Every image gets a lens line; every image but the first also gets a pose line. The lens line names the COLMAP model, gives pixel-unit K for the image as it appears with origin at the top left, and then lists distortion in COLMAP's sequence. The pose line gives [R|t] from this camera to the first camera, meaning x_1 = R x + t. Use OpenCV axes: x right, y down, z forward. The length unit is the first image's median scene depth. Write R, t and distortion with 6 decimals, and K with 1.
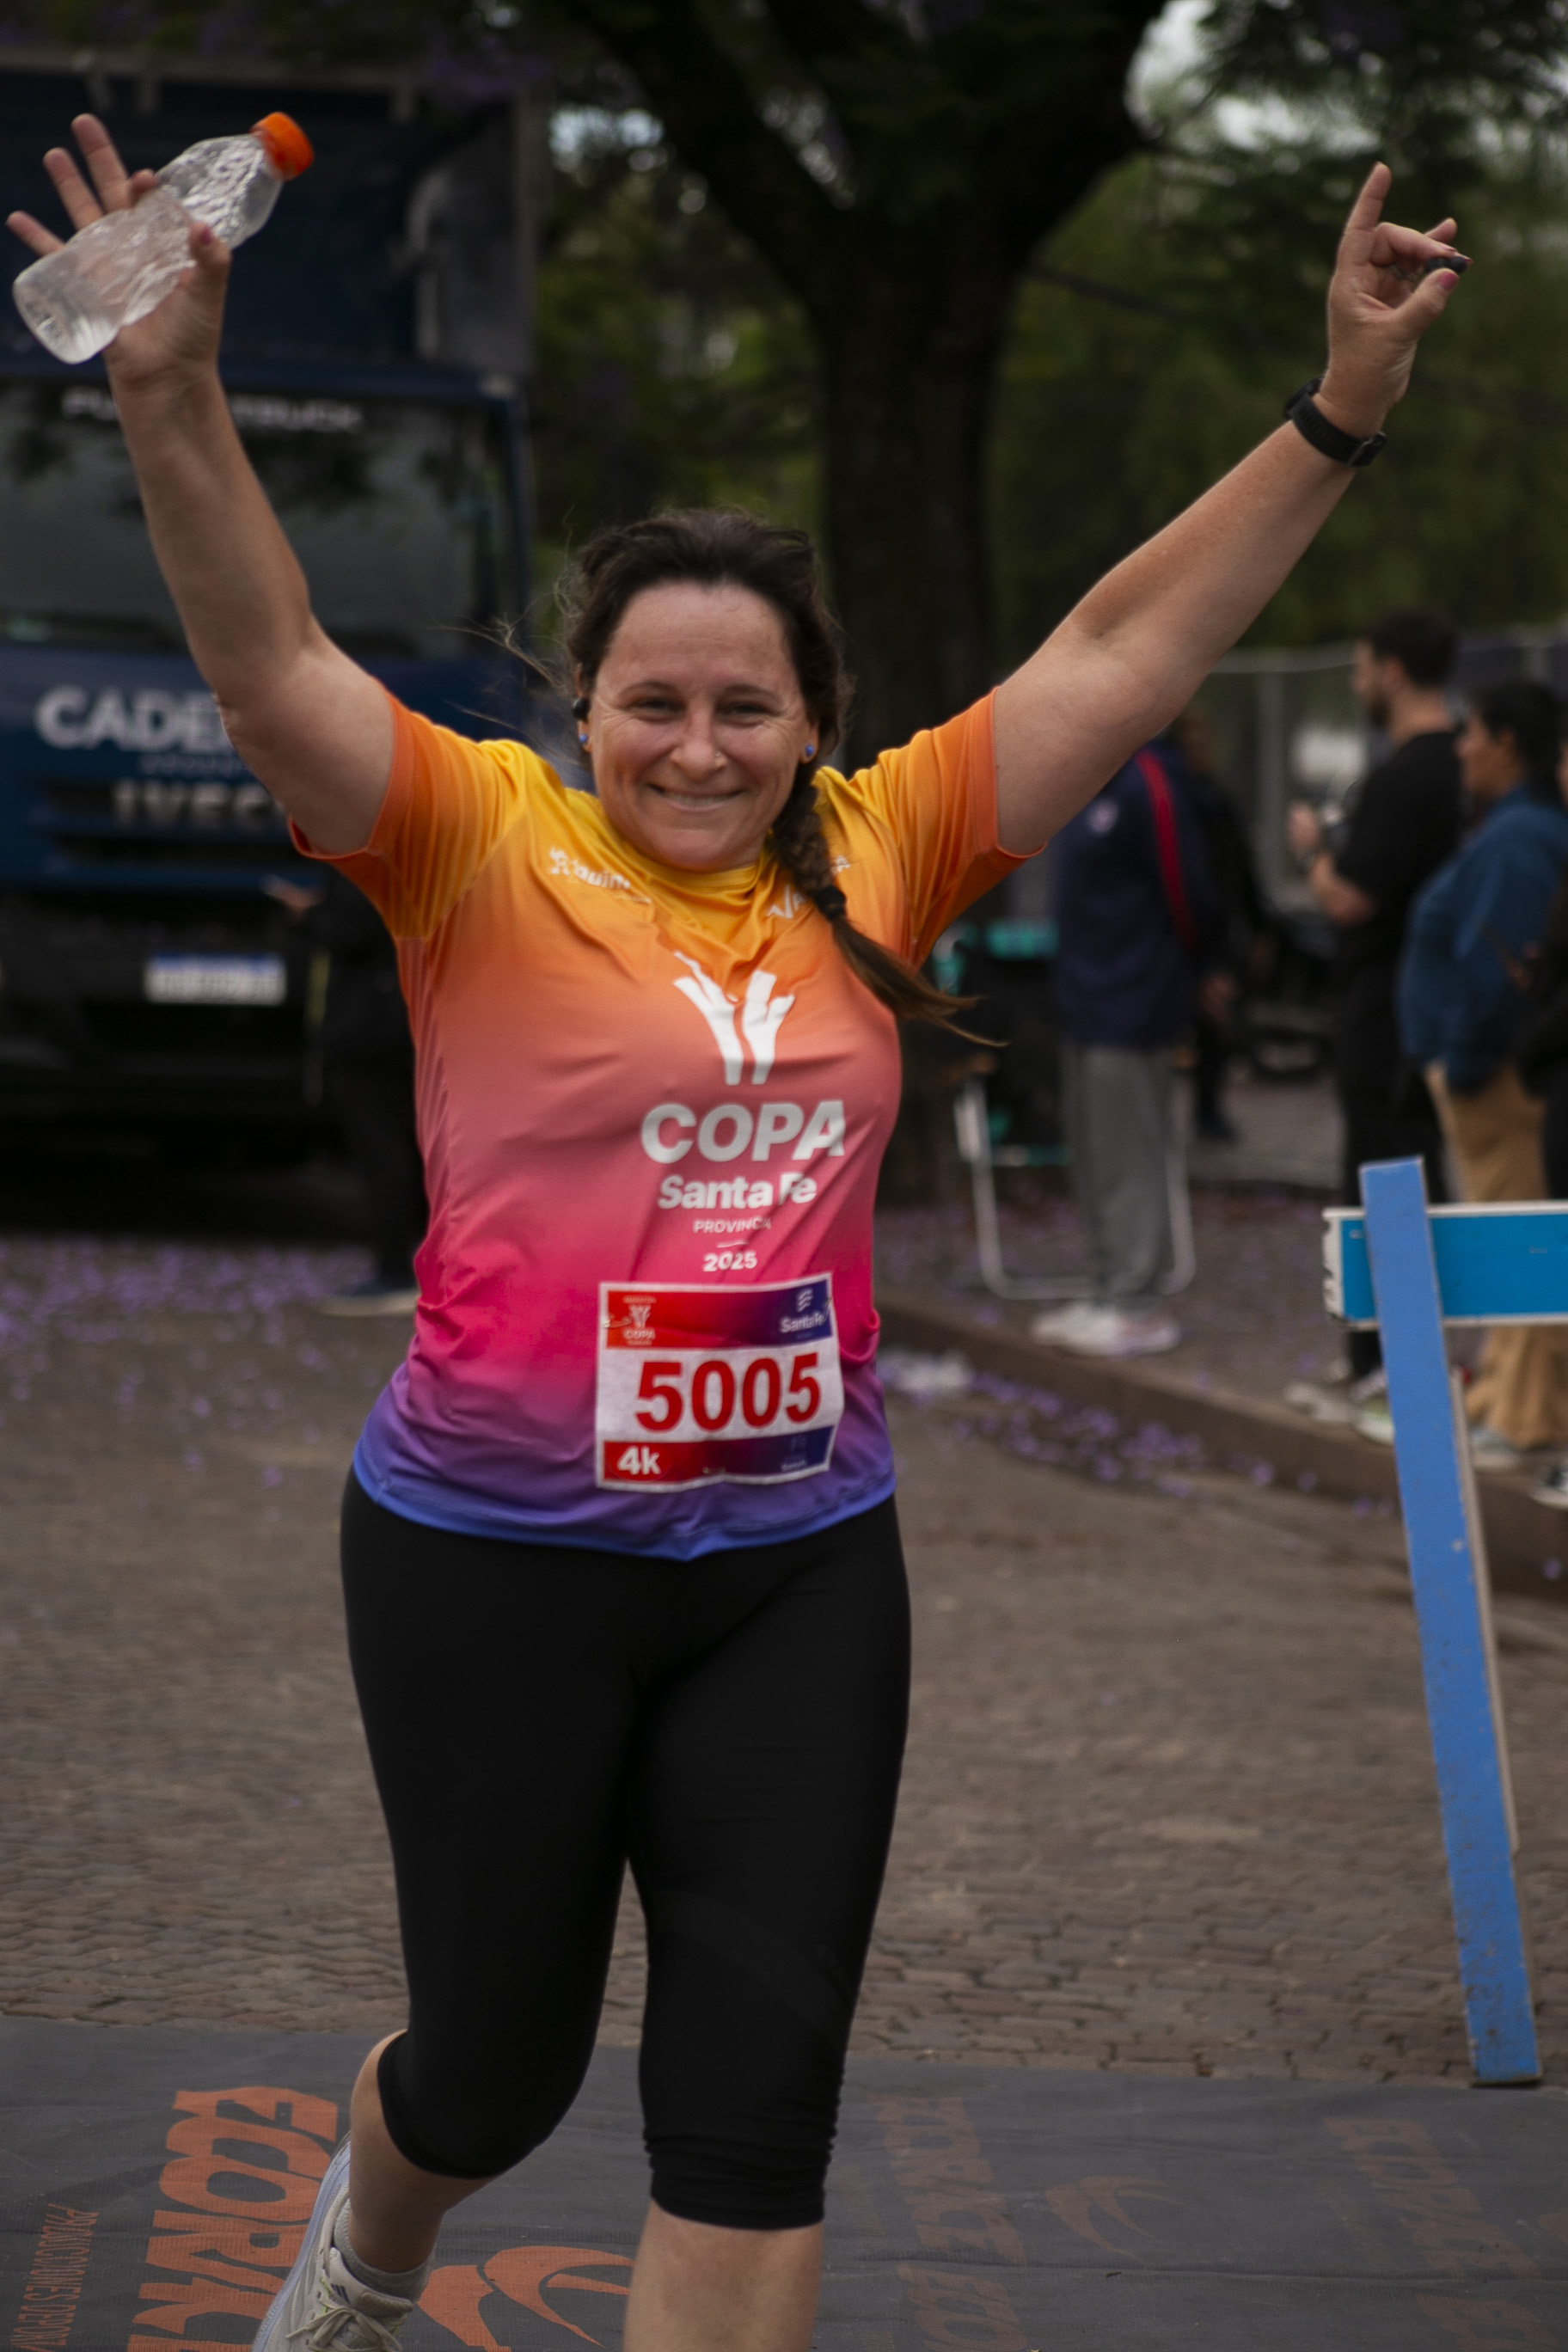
lens RADIAL K [[7622.9, 0, 842.4], [0, 7622.9, 1176.1], [0, 0, 1]] dist [0.588343, 0.000000]
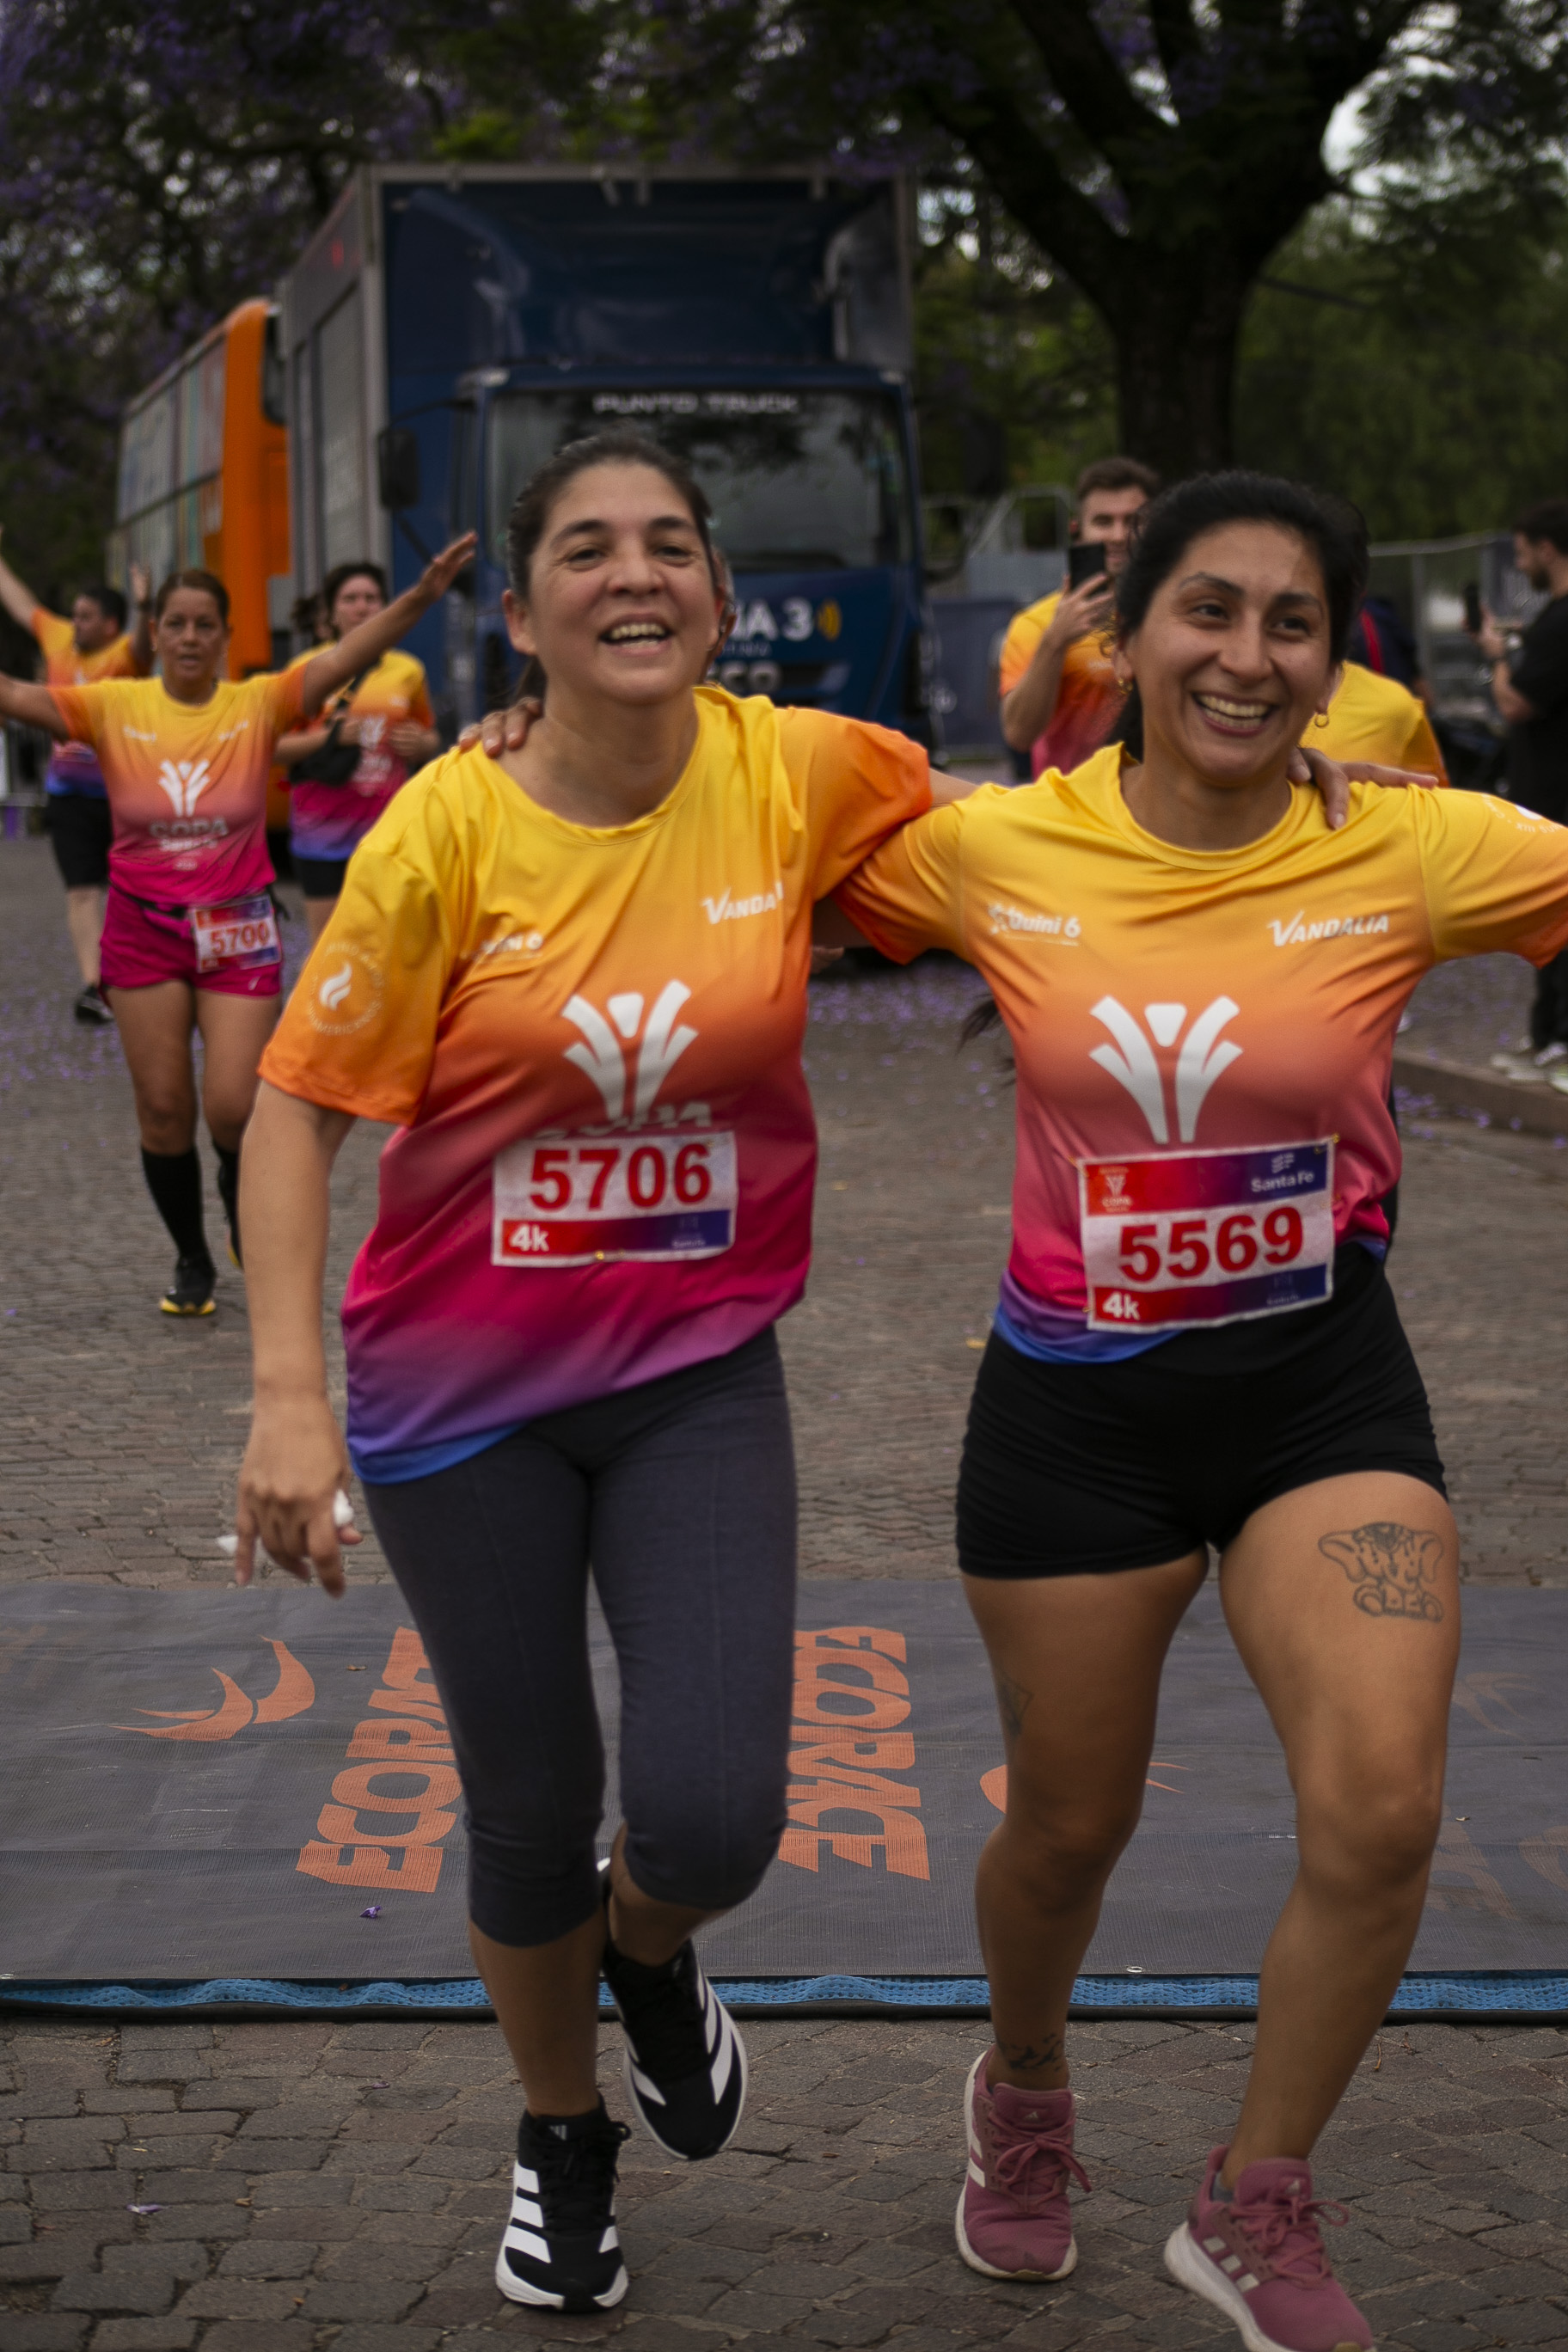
lens RADIAL K [[5056.6, 0, 886.8], [0, 5056.6, 1284.3], [0, 0, 1]] dist [-0.069597, 0.000000]
pose [[0.998238, -0.039146, -0.044603, -0.021821], [0.042284, 0.996527, 0.071741, -0.003364], [0.041640, -0.073500, 0.996426, 0.102400]]
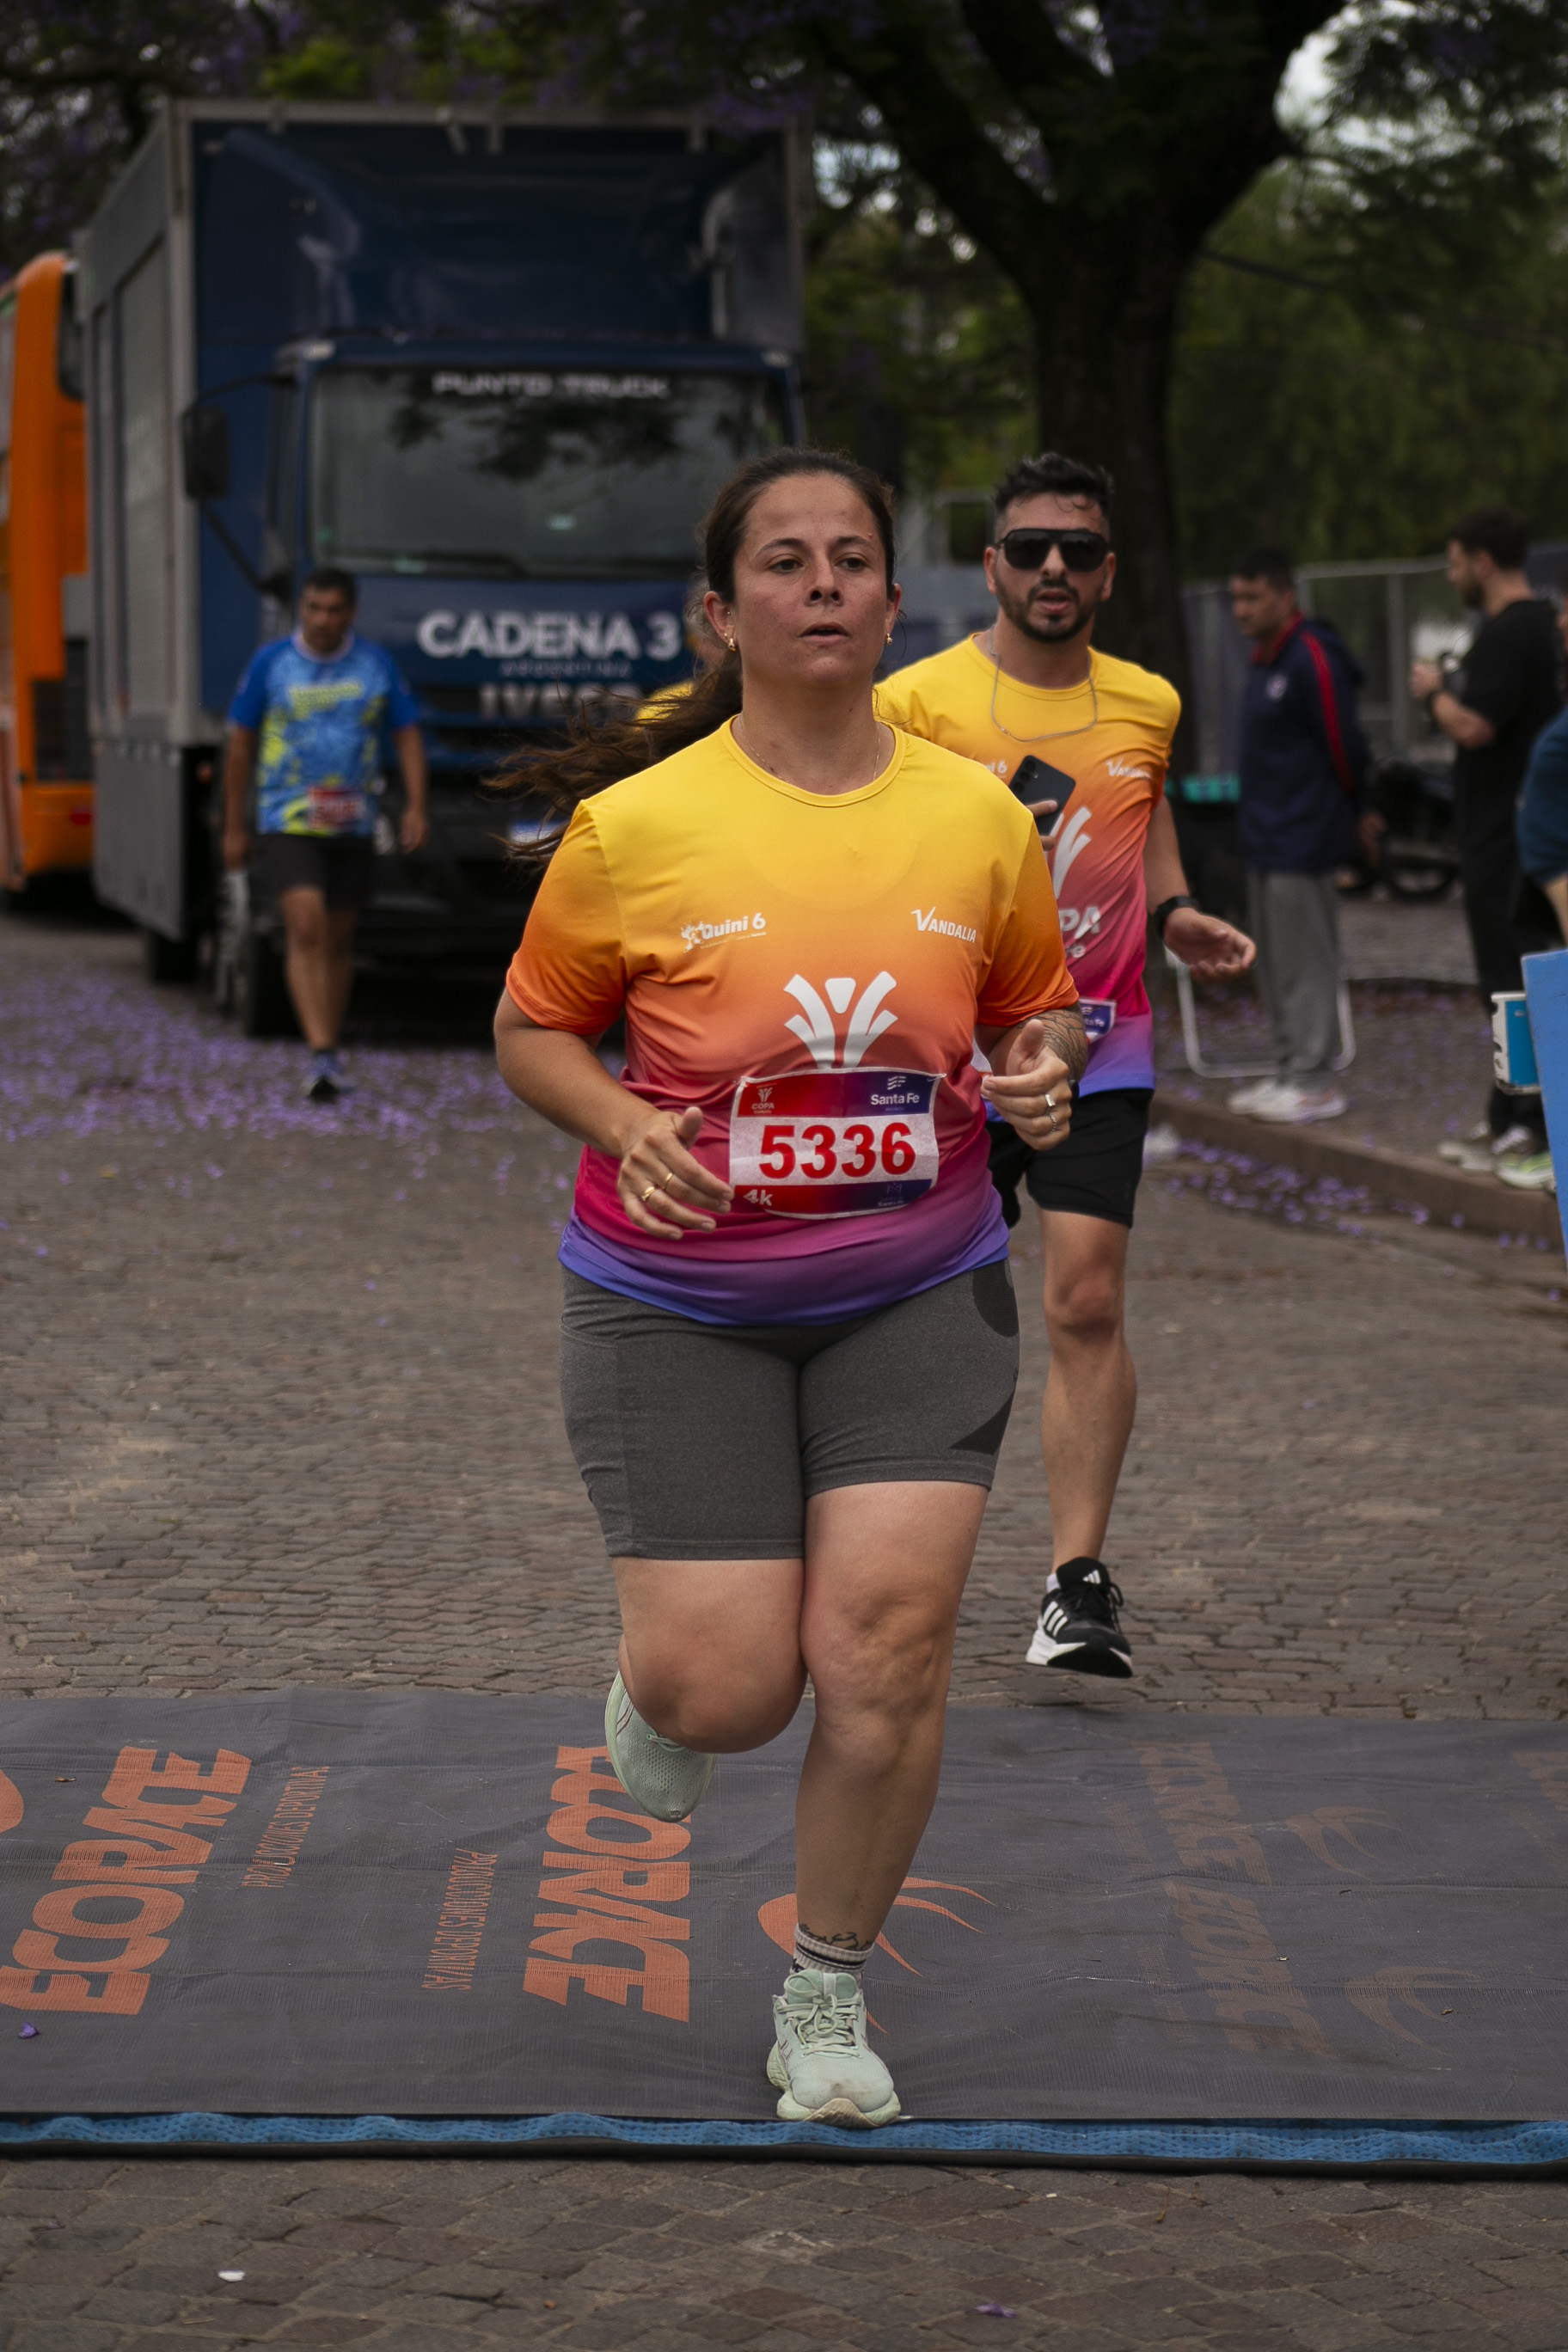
lens RADIAL K [[5916.2, 0, 860.2], [0, 5916.2, 1205.5], [0, 0, 1]] dist [0.141840, 0.000000]
pose [[0.999120, -0.025037, -0.033642, -0.004827], [0.026231, 0.999024, 0.035544, 0.001658], [0.032720, -0.036395, 0.998802, 0.066025]]
